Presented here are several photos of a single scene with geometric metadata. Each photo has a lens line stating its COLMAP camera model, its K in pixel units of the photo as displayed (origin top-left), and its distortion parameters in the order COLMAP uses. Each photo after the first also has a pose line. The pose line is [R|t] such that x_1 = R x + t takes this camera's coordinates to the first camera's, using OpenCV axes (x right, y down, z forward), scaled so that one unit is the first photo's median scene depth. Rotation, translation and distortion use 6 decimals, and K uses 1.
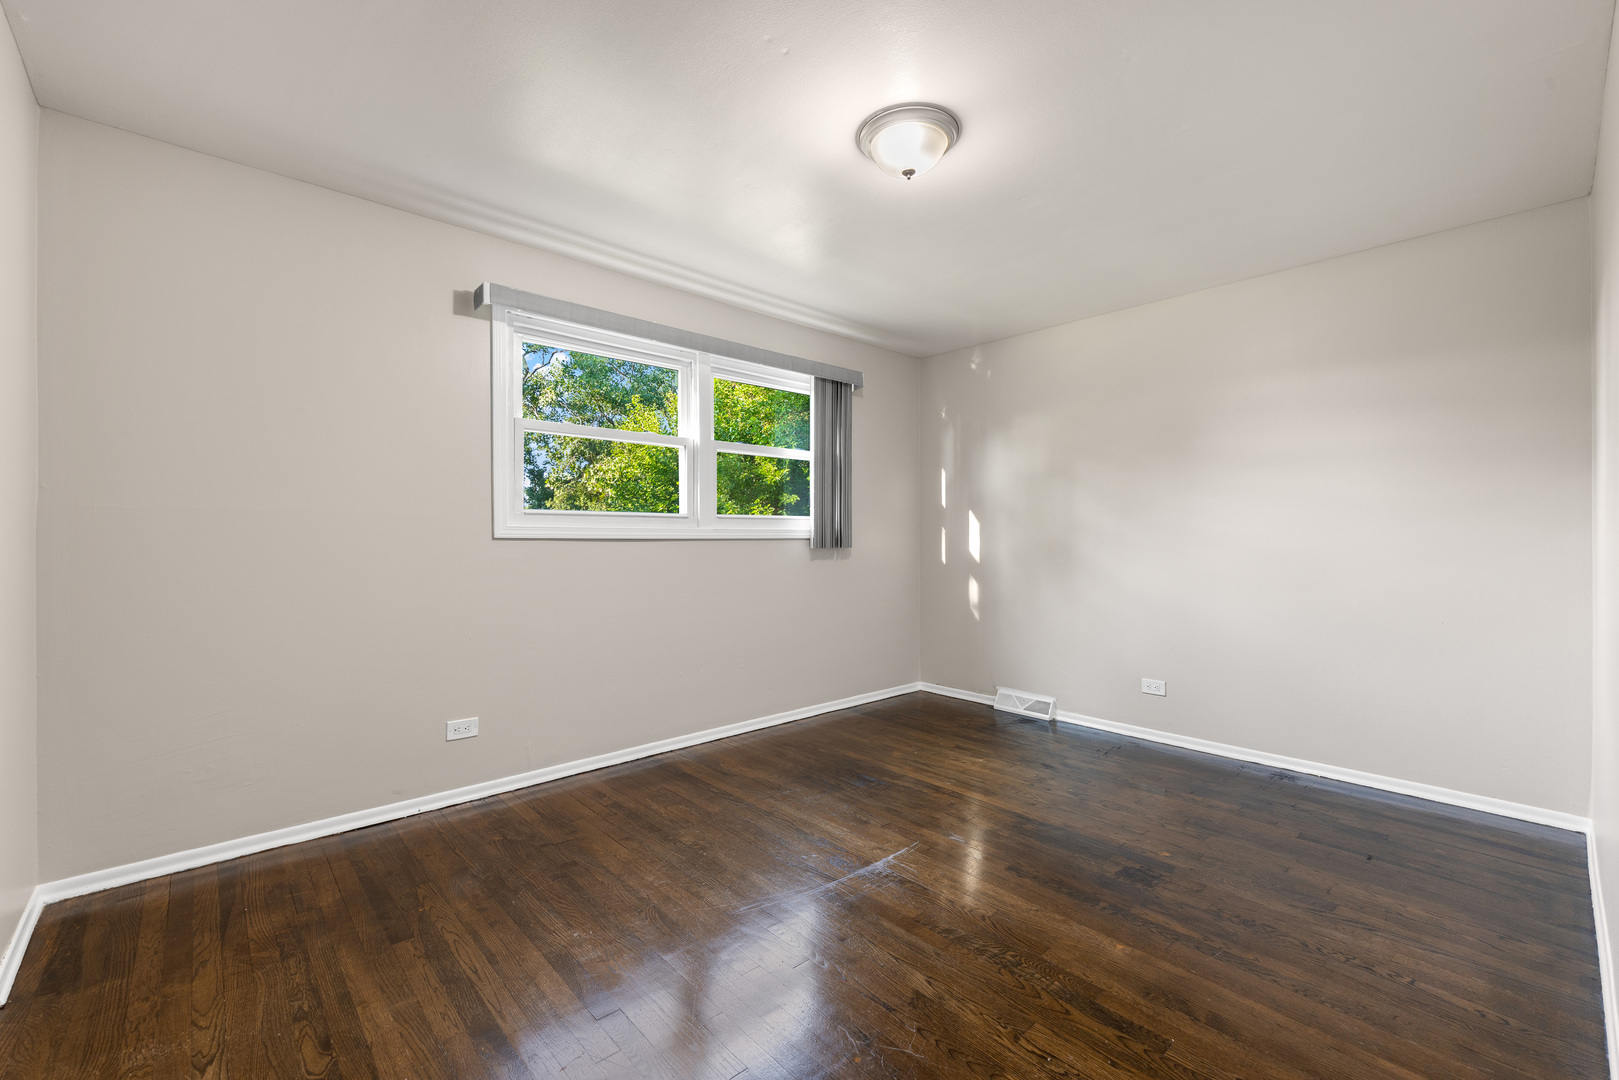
lens RADIAL K [[674.9, 0, 807.6], [0, 674.9, 532.4], [0, 0, 1]] dist [0.024238, -0.015184]
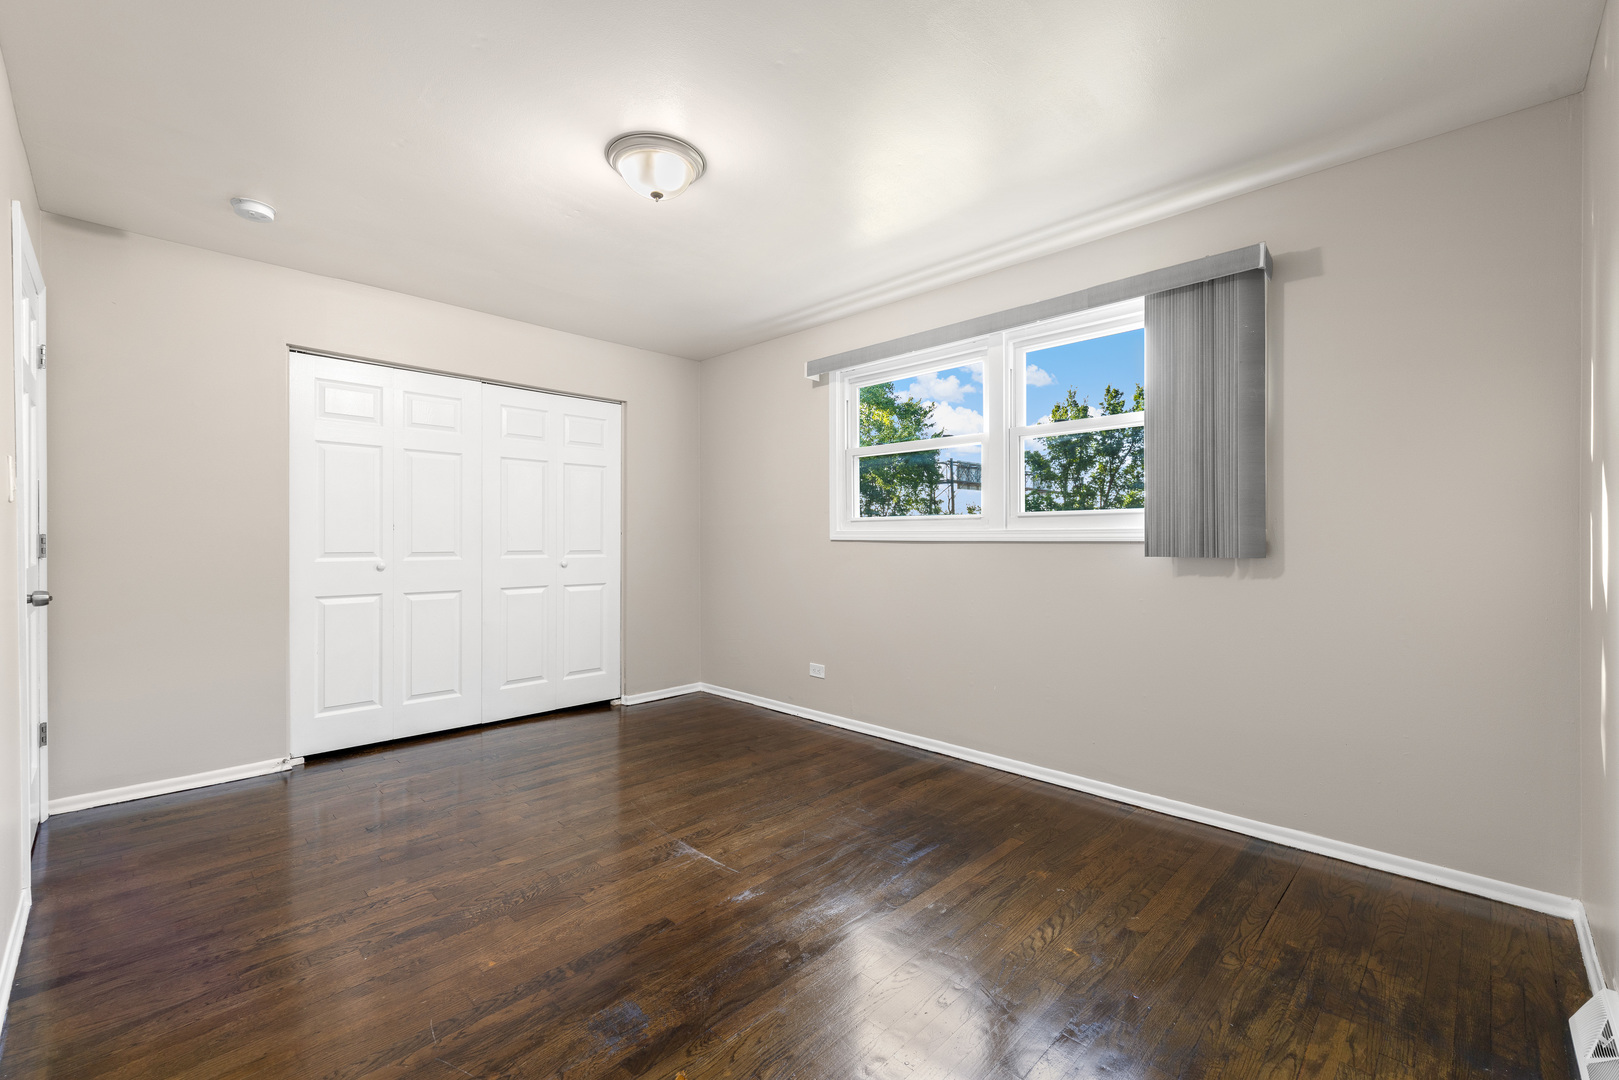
lens RADIAL K [[674.9, 0, 807.6], [0, 674.9, 532.4], [0, 0, 1]] dist [0.024238, -0.015184]
pose [[0.053749, -0.008436, -0.998519, 0.799296], [0.007203, 0.999942, -0.008060, 0.004150], [0.998528, -0.006759, 0.053807, 0.770246]]
